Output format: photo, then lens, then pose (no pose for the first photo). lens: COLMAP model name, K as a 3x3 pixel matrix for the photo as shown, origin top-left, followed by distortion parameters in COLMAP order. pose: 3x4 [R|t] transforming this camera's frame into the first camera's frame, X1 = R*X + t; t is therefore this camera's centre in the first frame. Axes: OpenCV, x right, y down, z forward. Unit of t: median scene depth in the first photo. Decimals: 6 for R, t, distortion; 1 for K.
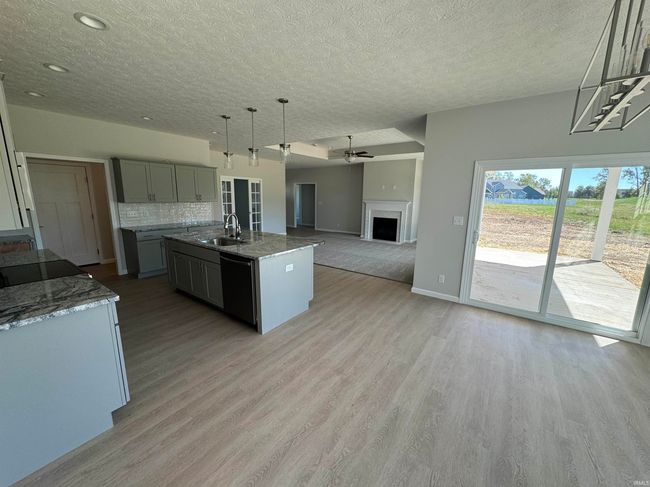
lens RADIAL K [[258.3, 0, 323.6], [0, 258.3, 243.3], [0, 0, 1]] dist [-0.002548, 0.000120]
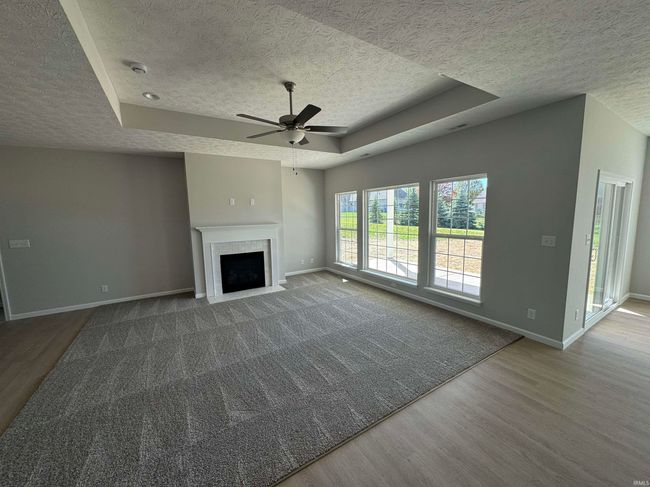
lens RADIAL K [[258.3, 0, 323.6], [0, 258.3, 243.3], [0, 0, 1]] dist [-0.002548, 0.000120]
pose [[0.377914, -0.132811, 0.916265, -0.236330], [0.195718, 0.978752, 0.061145, -0.123170], [-0.904918, 0.156222, 0.395878, 0.608335]]
